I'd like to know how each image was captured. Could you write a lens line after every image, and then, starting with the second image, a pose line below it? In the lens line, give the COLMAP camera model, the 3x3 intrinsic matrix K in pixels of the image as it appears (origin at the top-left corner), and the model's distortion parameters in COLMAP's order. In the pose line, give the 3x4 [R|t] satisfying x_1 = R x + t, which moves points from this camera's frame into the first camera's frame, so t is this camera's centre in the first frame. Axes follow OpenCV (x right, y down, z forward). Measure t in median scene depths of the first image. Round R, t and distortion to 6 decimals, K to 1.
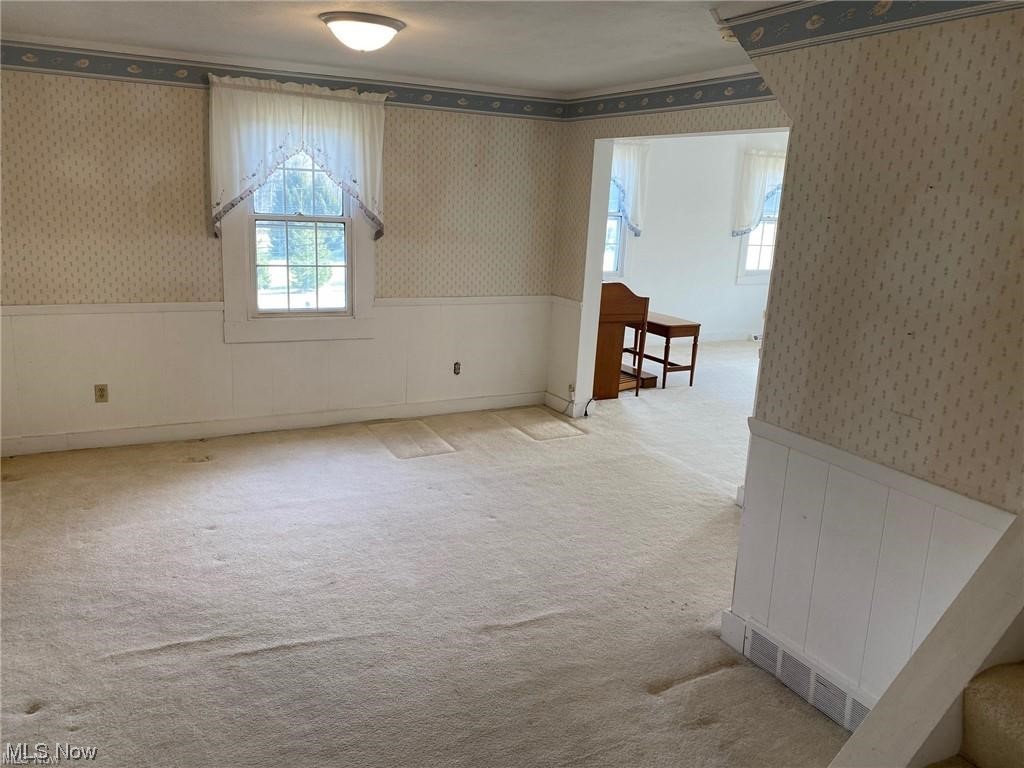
lens RADIAL K [[777.3, 0, 512.0], [0, 777.3, 384.0], [0, 0, 1]] dist [0.004042, 0.004281]
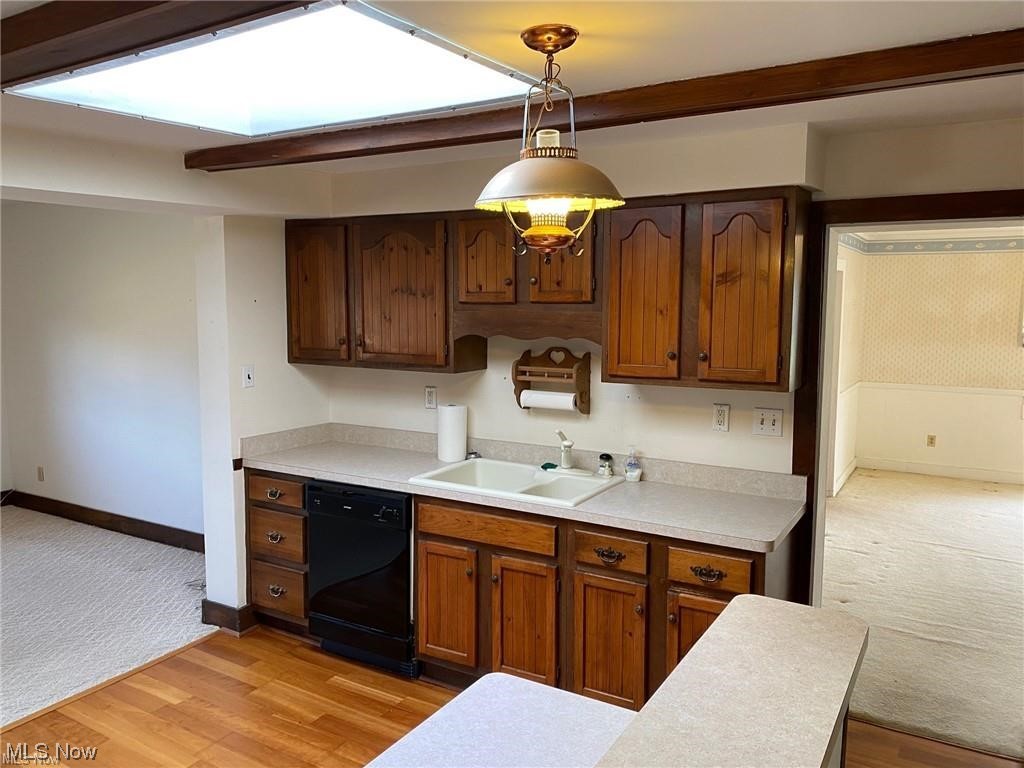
lens RADIAL K [[777.3, 0, 512.0], [0, 777.3, 384.0], [0, 0, 1]] dist [0.004042, 0.004281]
pose [[0.533263, 0.048529, -0.844556, 0.596408], [-0.180148, 0.981968, -0.057323, 0.236549], [0.826545, 0.182713, 0.532389, -0.976938]]
